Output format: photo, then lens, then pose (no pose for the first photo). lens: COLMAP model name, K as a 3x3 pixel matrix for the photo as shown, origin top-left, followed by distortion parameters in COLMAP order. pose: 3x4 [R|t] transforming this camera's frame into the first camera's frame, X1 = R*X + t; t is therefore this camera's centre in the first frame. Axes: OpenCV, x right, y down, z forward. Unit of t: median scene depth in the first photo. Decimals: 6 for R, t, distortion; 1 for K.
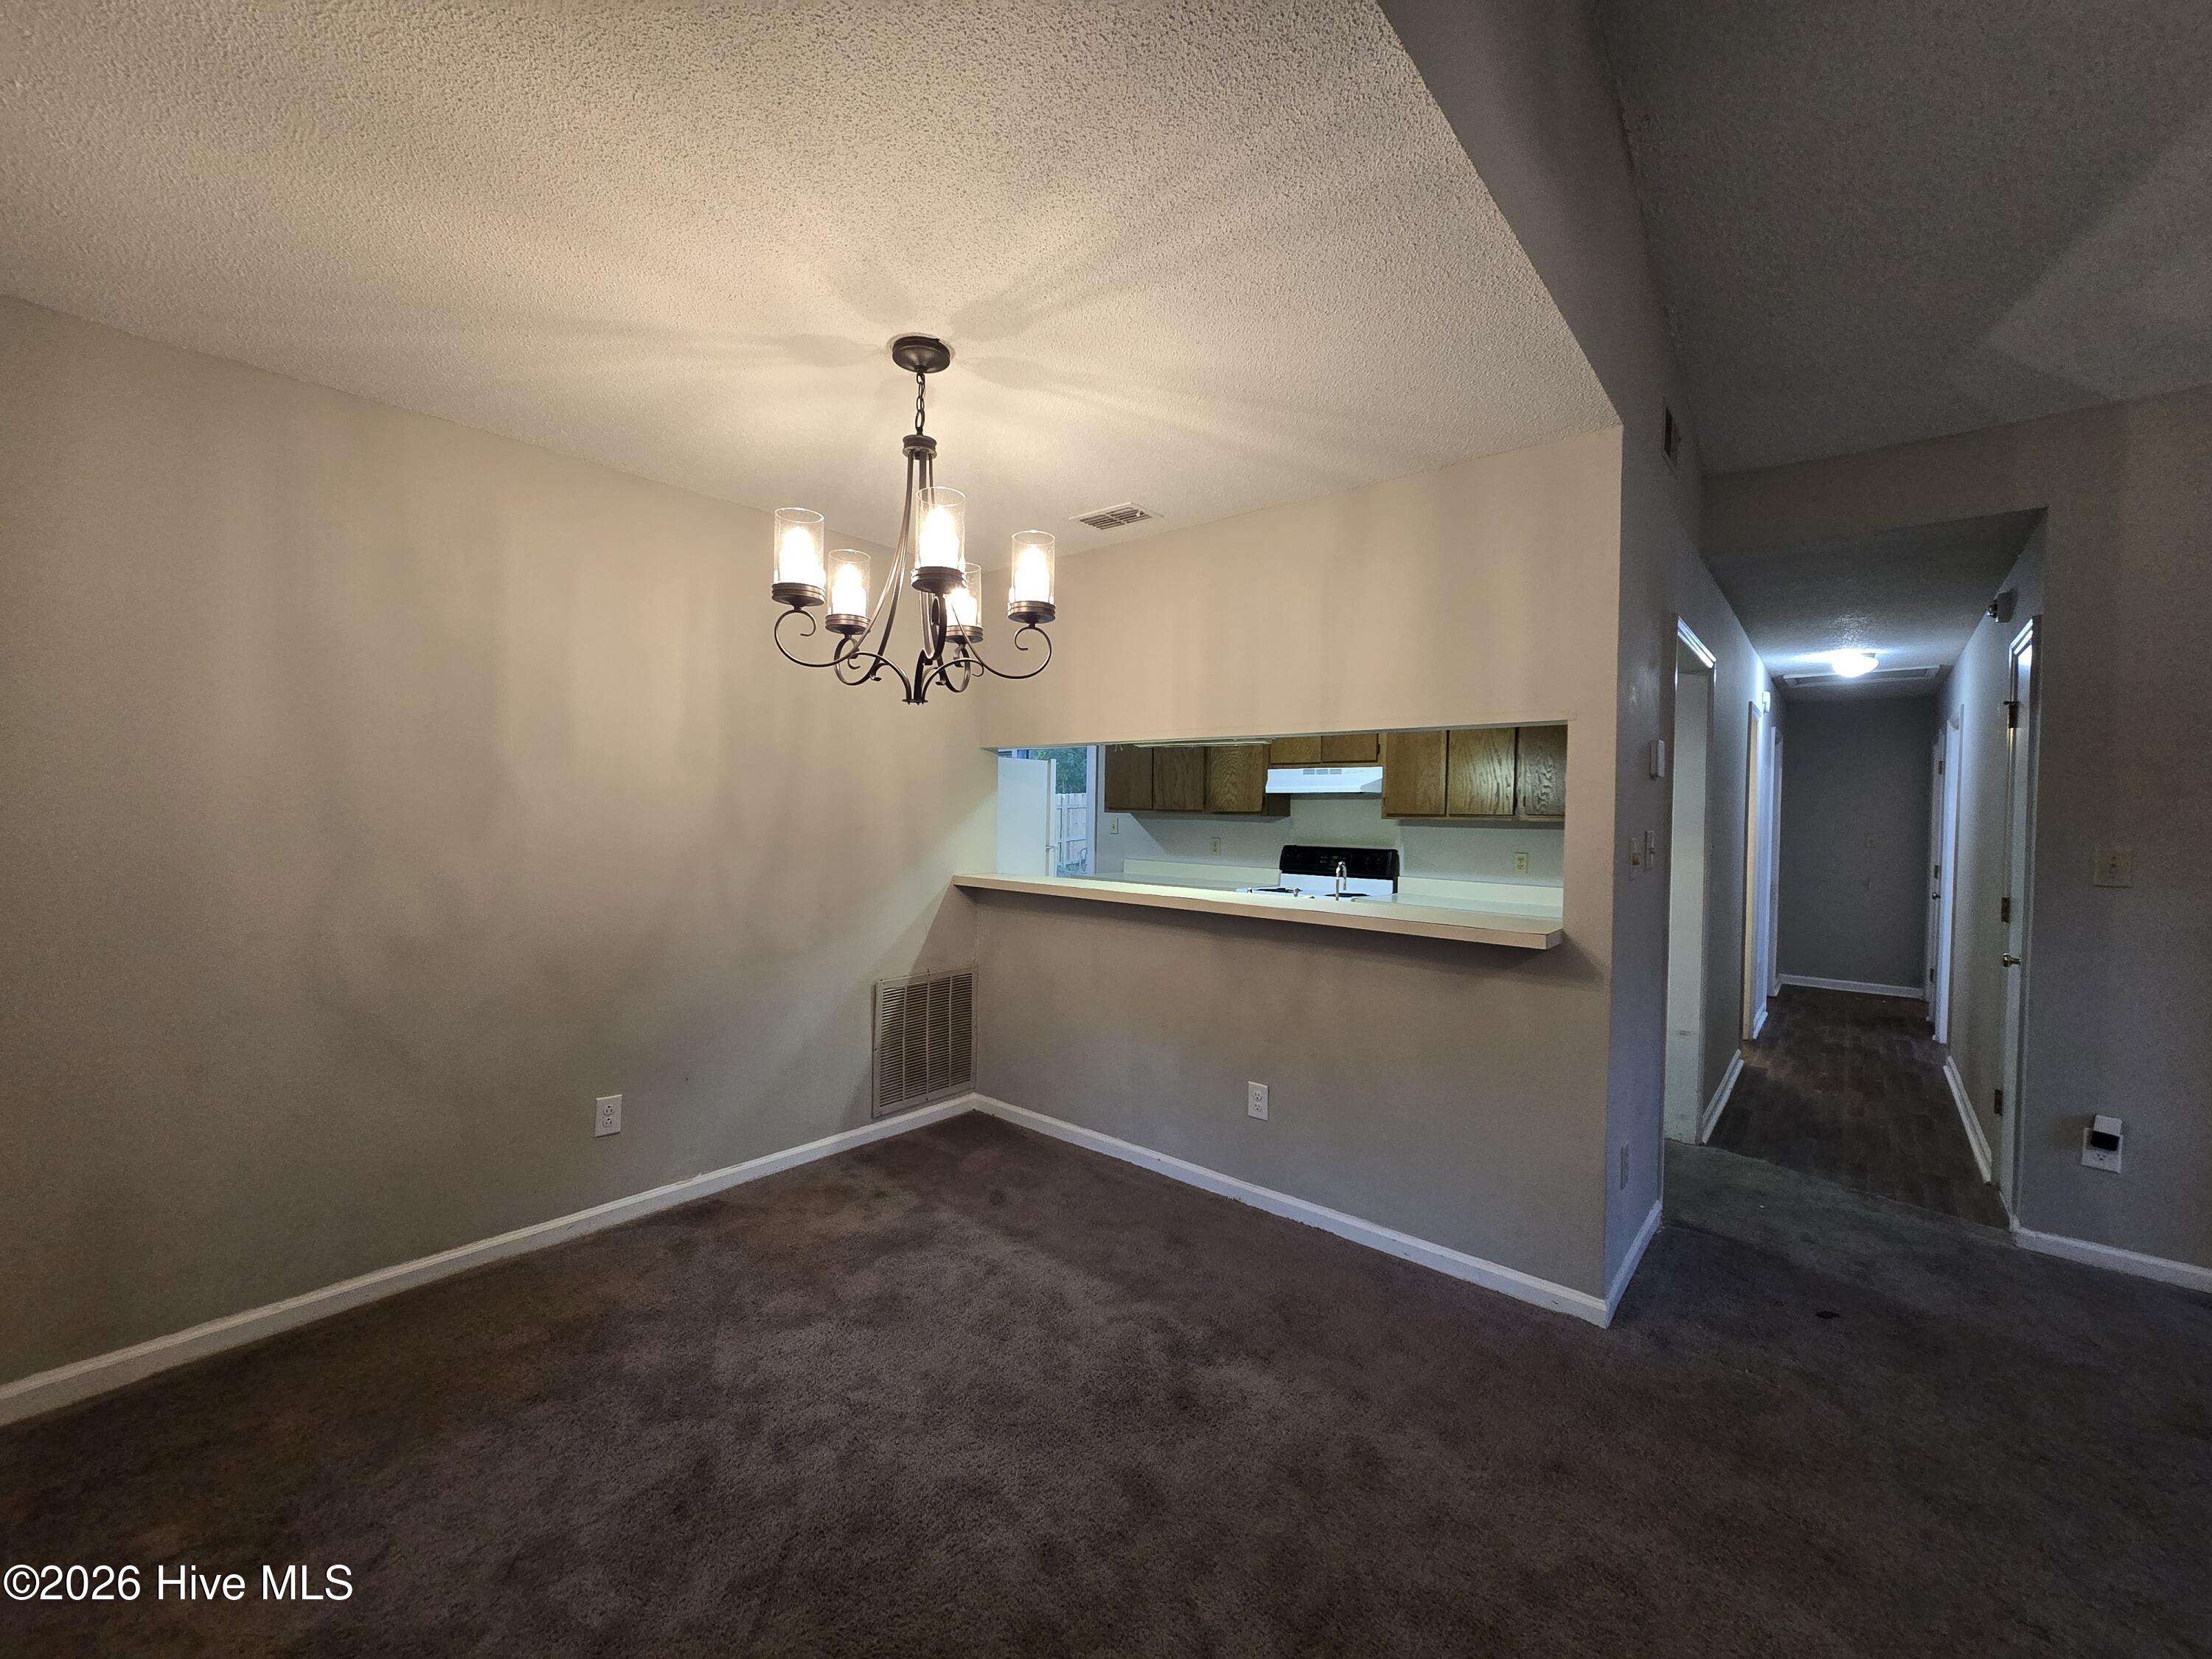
lens RADIAL K [[901.0, 0, 1100.8], [0, 901.0, 826.3], [0, 0, 1]] dist [-0.000240, -0.000026]
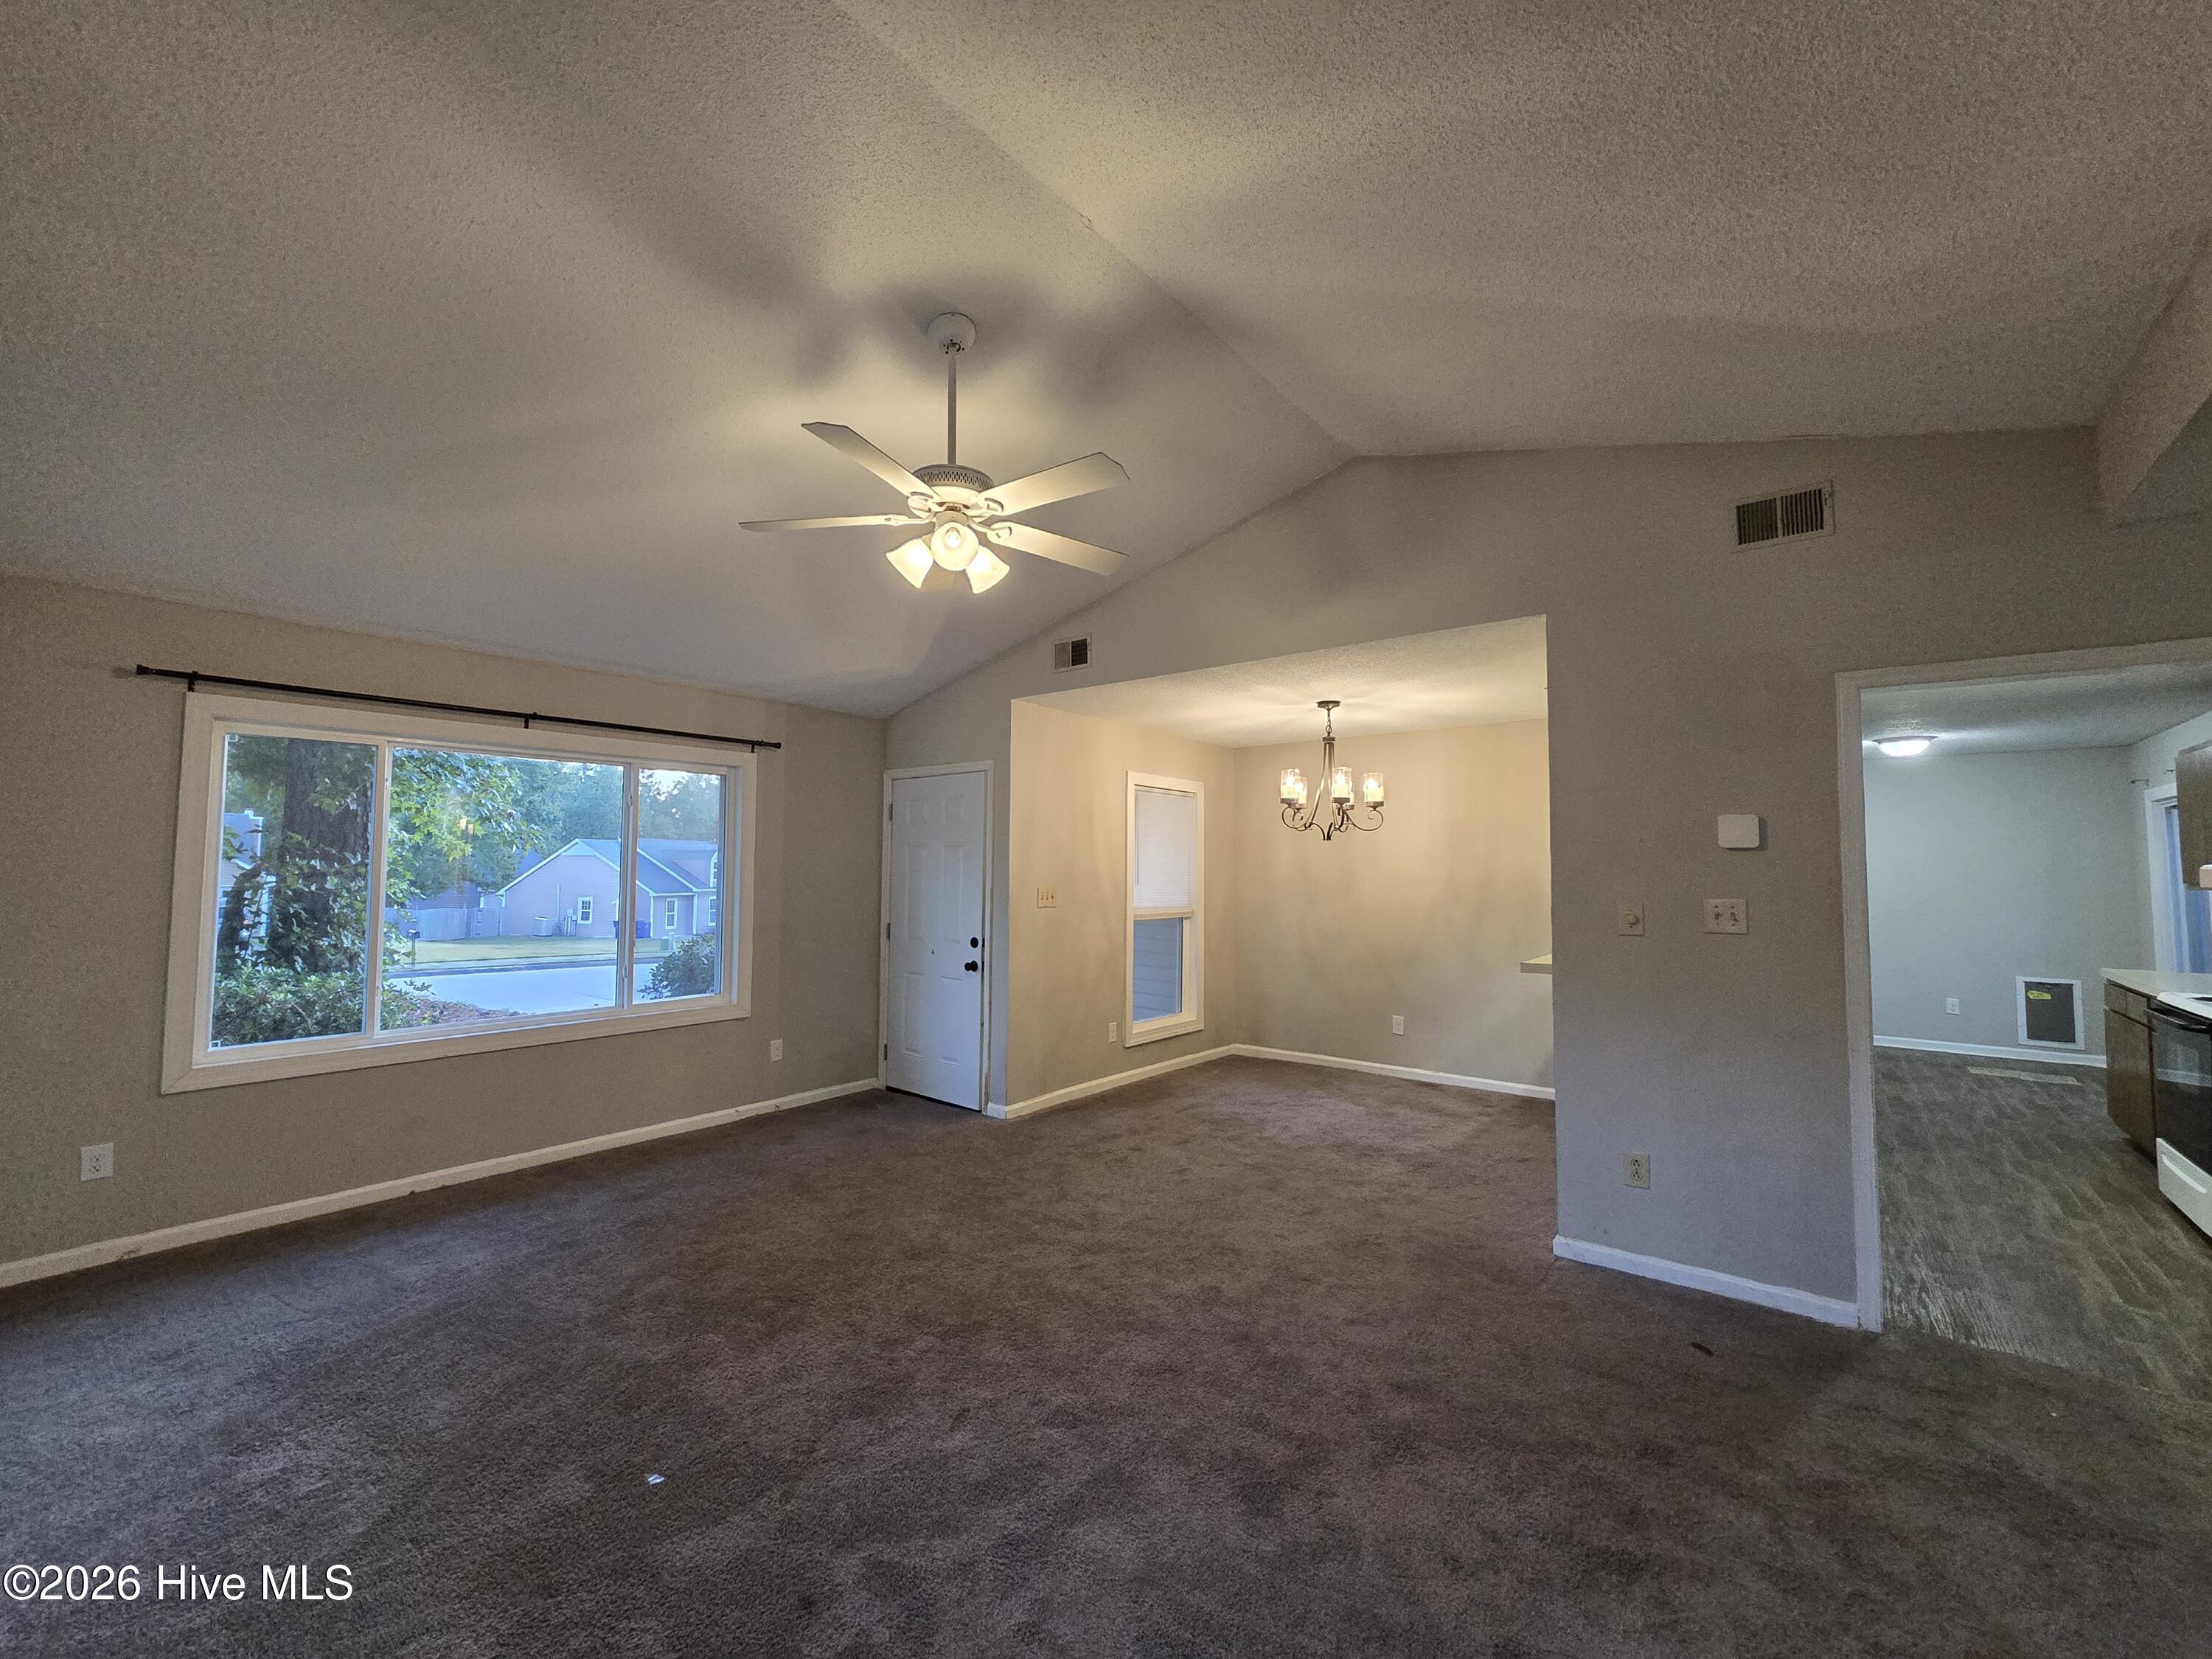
lens RADIAL K [[907.3, 0, 1089.7], [0, 907.3, 808.9], [0, 0, 1]] dist [0.000602, -0.000209]
pose [[0.013642, -0.090889, -0.995768, 1.250595], [-0.023420, 0.995558, -0.091190, 0.012489], [0.999633, 0.024564, 0.011452, 0.159580]]
